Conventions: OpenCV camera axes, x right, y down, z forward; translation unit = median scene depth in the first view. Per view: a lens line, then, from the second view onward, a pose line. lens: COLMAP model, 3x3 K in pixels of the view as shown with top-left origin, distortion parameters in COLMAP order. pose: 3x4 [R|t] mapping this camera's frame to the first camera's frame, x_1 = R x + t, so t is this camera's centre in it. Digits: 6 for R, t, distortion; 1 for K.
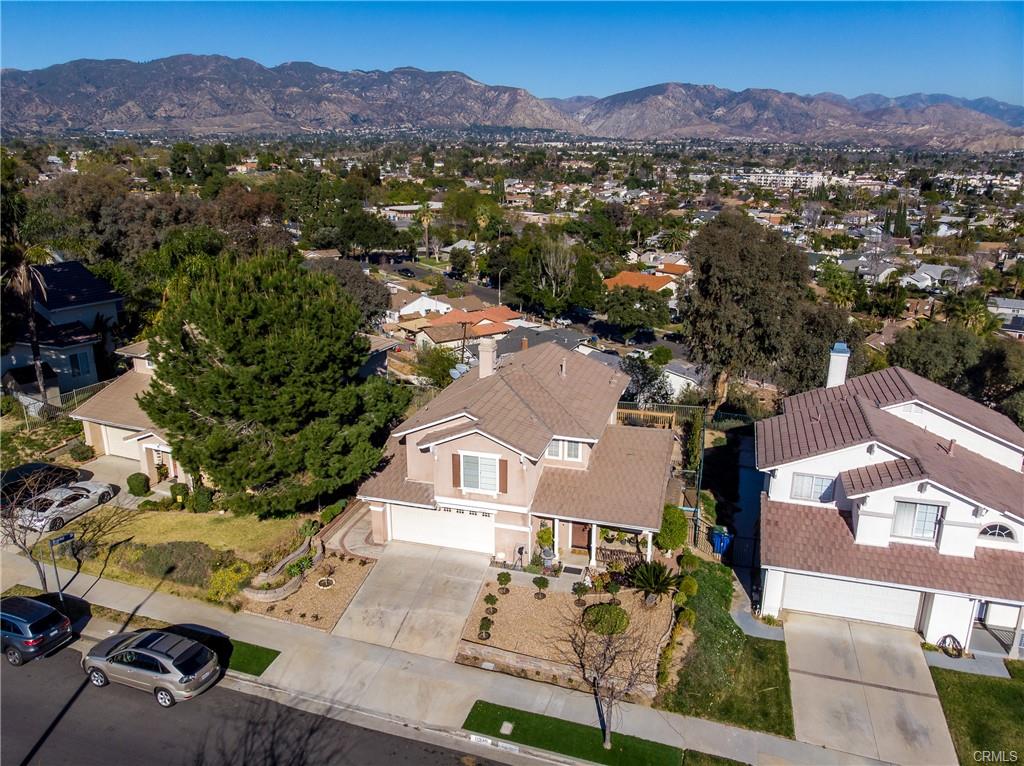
lens RADIAL K [[762.2, 0, 512.0], [0, 762.2, 383.0], [0, 0, 1]] dist [0.005087, 0.003460]
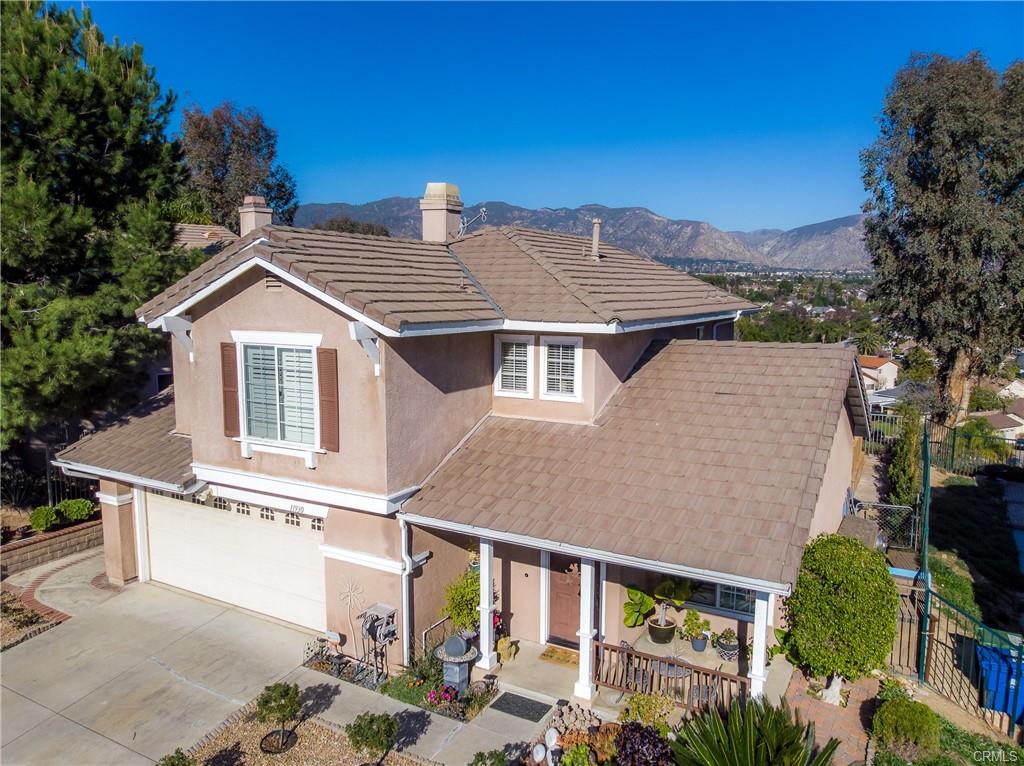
lens RADIAL K [[762.2, 0, 512.0], [0, 762.2, 383.0], [0, 0, 1]] dist [0.005087, 0.003460]
pose [[0.973537, 0.029251, -0.226651, 0.141599], [-0.065319, 0.986017, -0.153312, 0.152908], [0.218997, 0.164059, 0.961834, 0.634263]]
